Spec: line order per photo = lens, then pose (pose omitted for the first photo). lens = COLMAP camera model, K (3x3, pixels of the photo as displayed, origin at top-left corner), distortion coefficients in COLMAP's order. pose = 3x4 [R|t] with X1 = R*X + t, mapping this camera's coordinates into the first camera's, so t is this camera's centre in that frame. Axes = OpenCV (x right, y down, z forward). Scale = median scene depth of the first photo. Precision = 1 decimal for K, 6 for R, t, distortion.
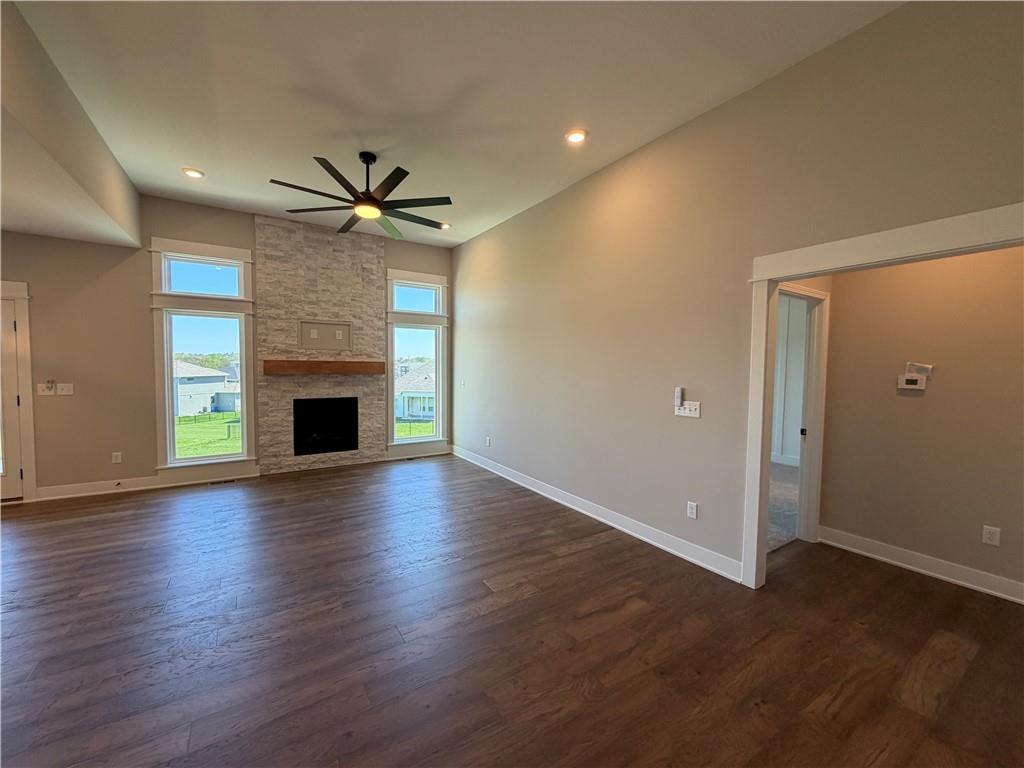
lens RADIAL K [[405.8, 0, 508.6], [0, 405.8, 384.6], [0, 0, 1]] dist [-0.002197, -0.000069]
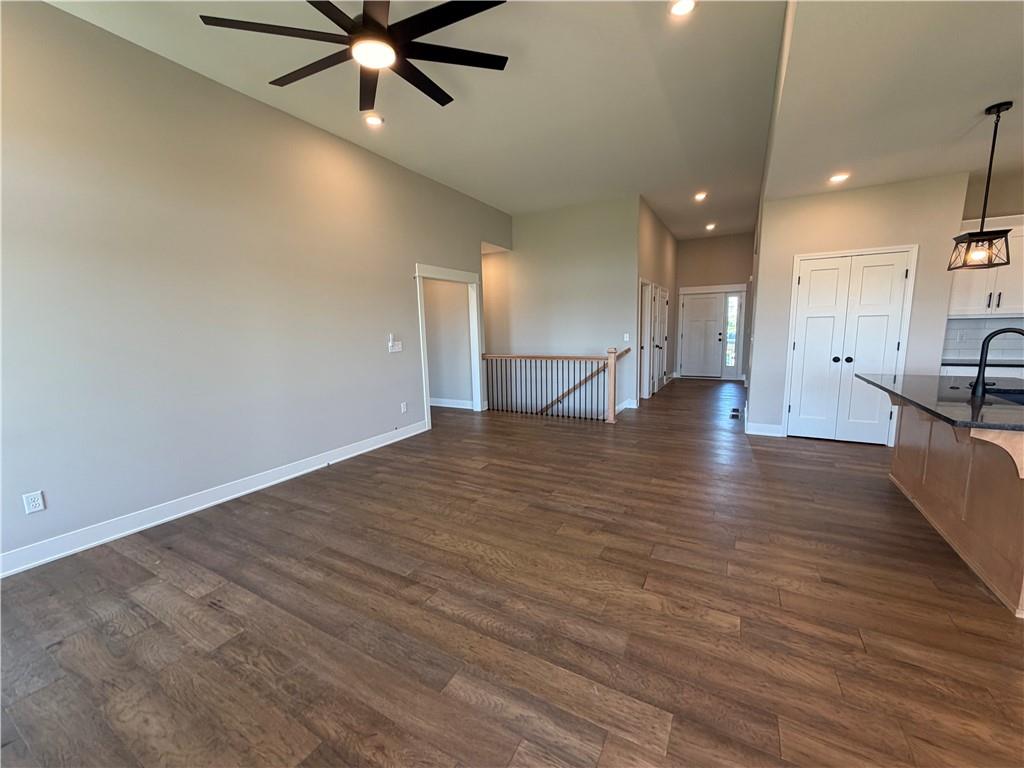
lens RADIAL K [[405.8, 0, 511.3], [0, 405.8, 382.1], [0, 0, 1]] dist [-0.002197, -0.000069]
pose [[-0.462619, -0.125865, 0.877577, -1.191938], [0.063045, 0.982694, 0.174176, -0.054639], [-0.884313, 0.135904, -0.446677, 1.331826]]
